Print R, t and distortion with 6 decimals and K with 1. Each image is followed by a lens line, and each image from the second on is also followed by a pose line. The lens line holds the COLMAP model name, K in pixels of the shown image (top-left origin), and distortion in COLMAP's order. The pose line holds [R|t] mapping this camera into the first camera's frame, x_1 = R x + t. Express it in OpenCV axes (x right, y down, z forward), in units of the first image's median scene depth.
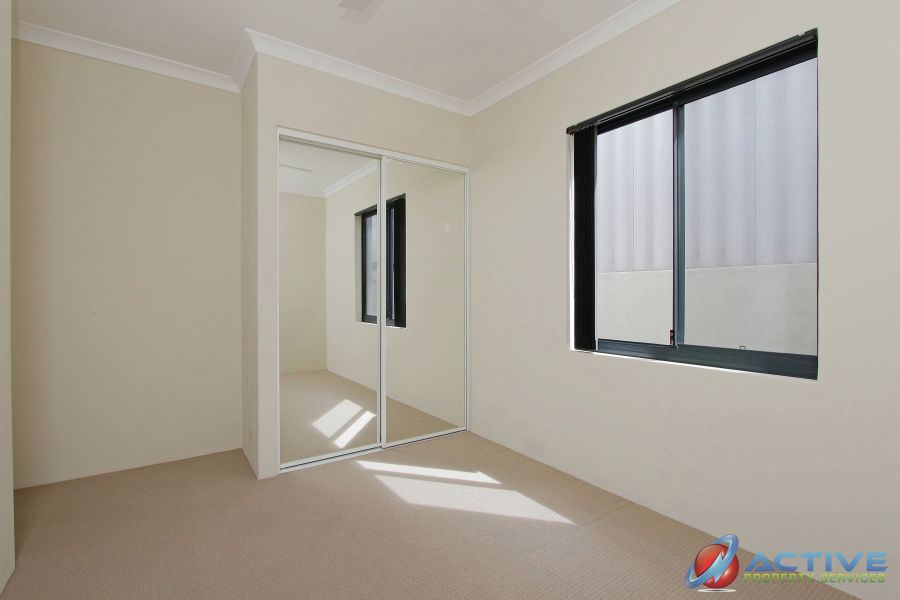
lens RADIAL K [[414.9, 0, 441.5], [0, 414.9, 299.4], [0, 0, 1]] dist [-0.012700, 0.000726]
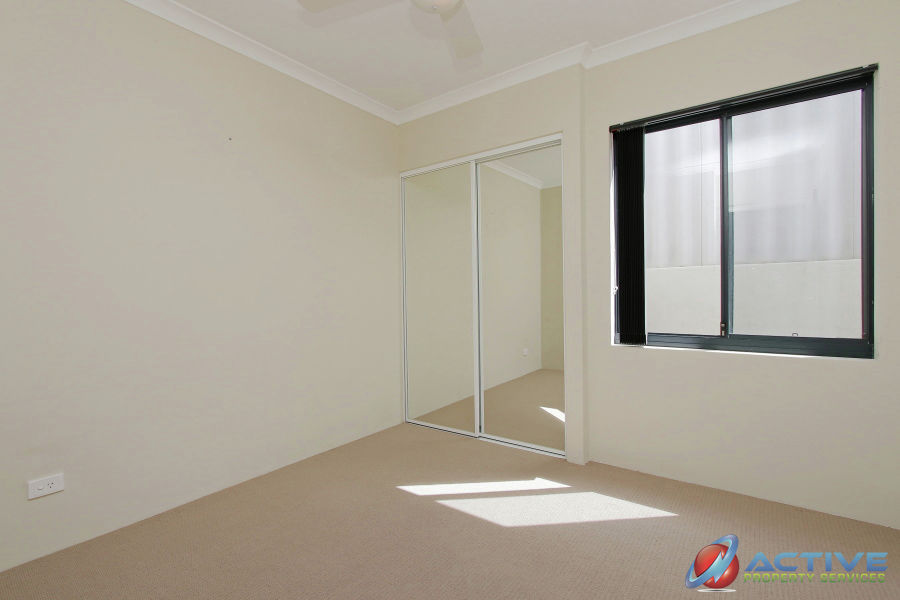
lens RADIAL K [[414.9, 0, 445.8], [0, 414.9, 299.6], [0, 0, 1]] dist [-0.012700, 0.000726]
pose [[0.947544, -0.019484, 0.319032, -0.464855], [0.017401, 0.999805, 0.009377, -0.007080], [-0.319153, -0.003334, 0.947697, 0.191707]]
